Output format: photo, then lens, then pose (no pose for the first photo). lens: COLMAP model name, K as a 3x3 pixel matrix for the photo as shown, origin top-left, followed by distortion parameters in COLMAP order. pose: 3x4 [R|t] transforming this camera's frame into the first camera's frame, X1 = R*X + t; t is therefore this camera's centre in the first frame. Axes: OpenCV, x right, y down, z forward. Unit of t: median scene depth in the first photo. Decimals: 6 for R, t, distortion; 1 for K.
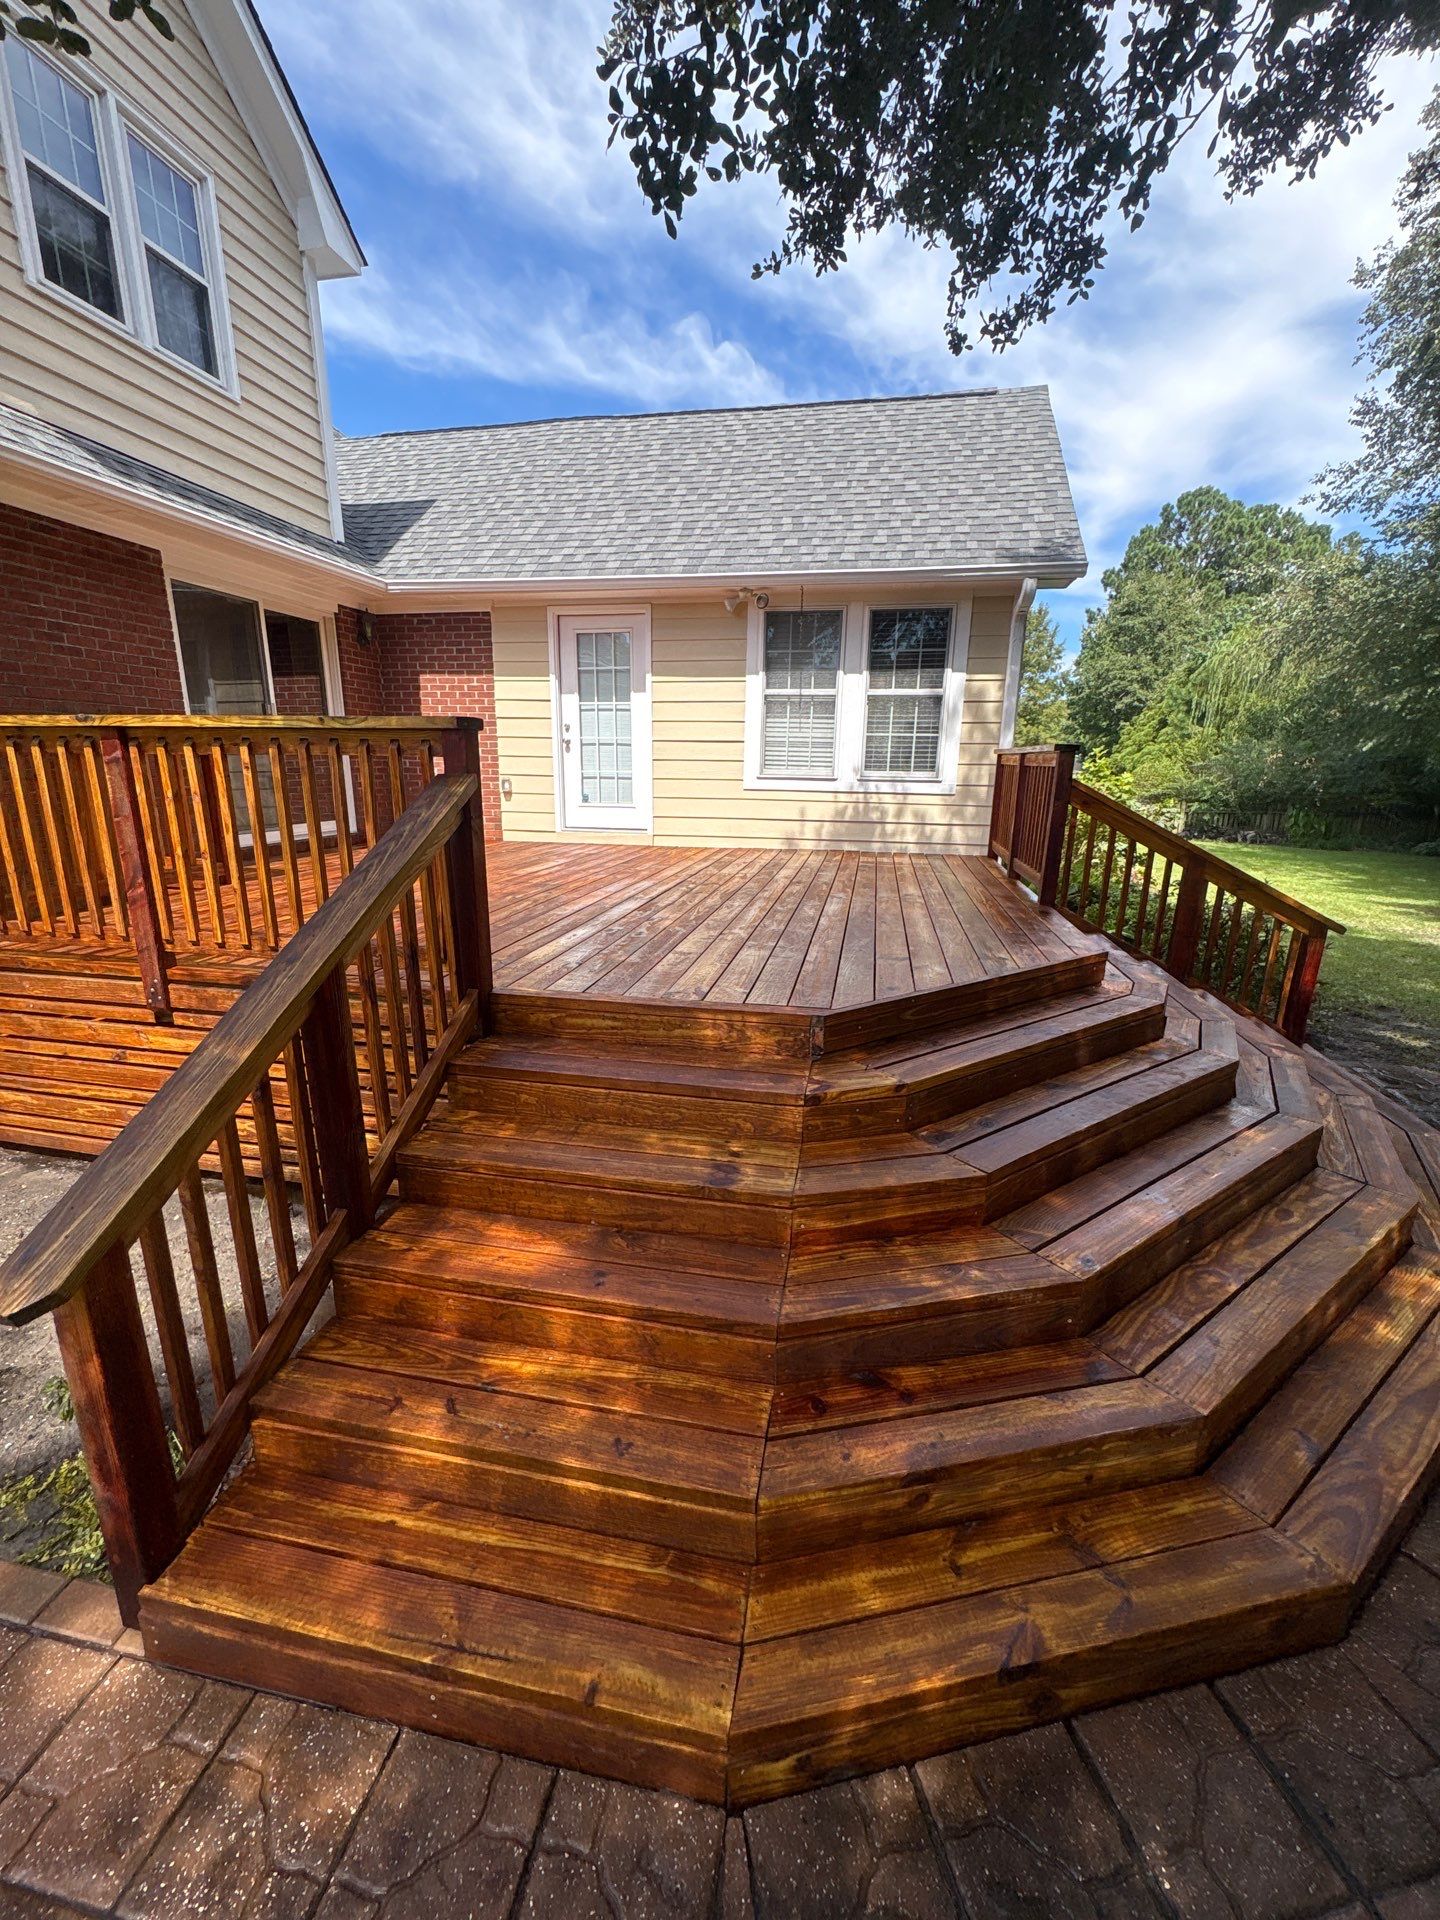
lens RADIAL K [[752.2, 0, 720.0], [0, 752.2, 960.0], [0, 0, 1]] dist [-0.011342, -0.000285]
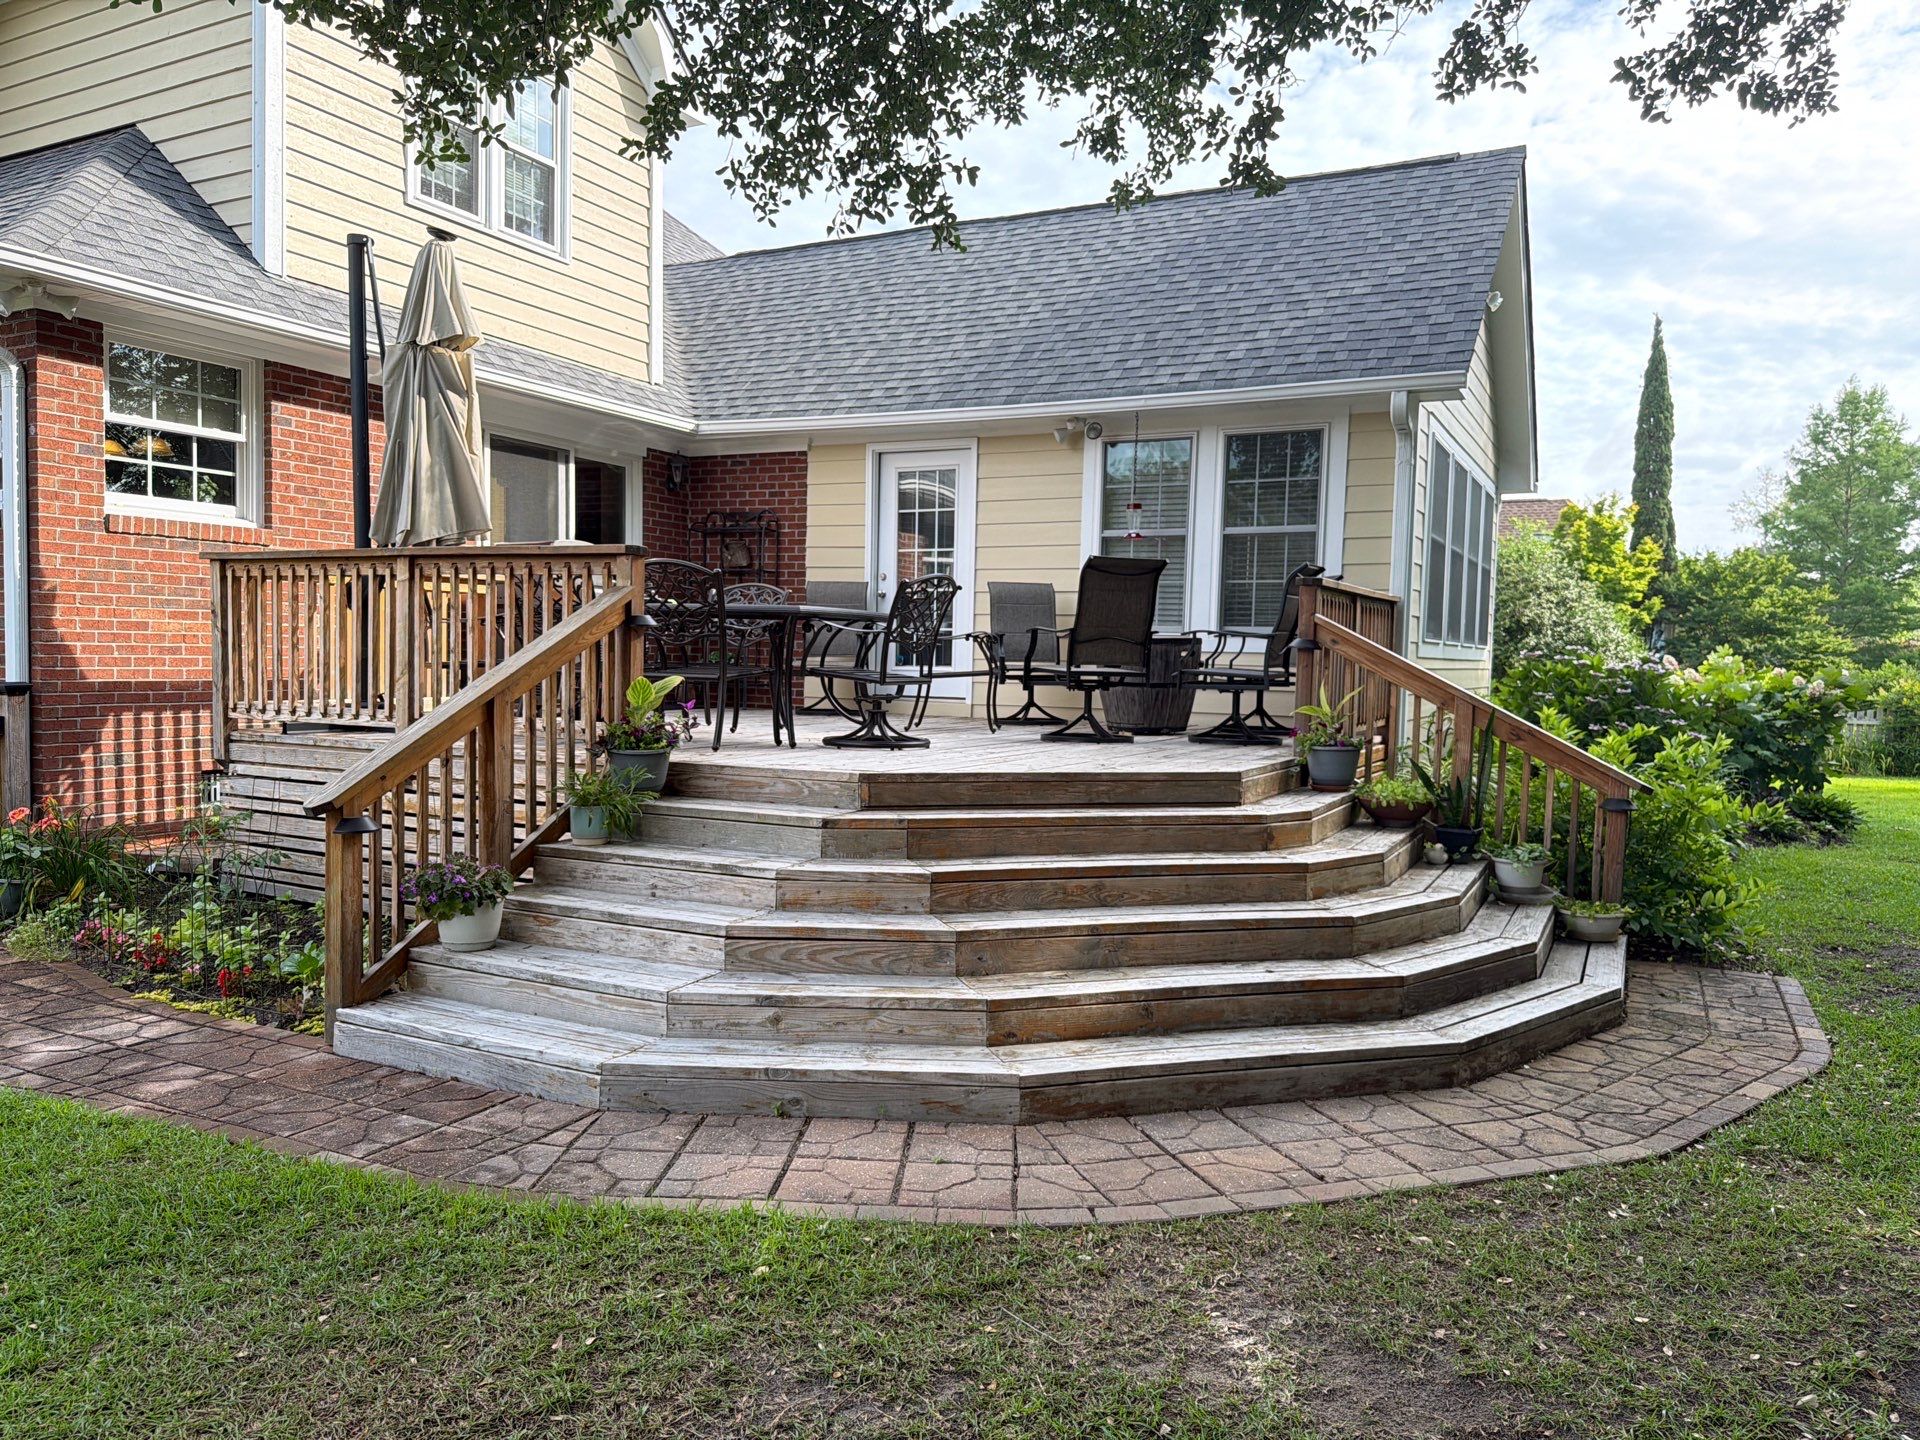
lens RADIAL K [[1327.1, 0, 960.0], [0, 1327.1, 720.0], [0, 0, 1]] dist [0.145576, -0.353764]
pose [[0.961117, 0.022398, -0.275230, 0.316690], [-0.080218, 0.976370, -0.200668, 0.148289], [0.264231, 0.214943, 0.940203, -0.370992]]
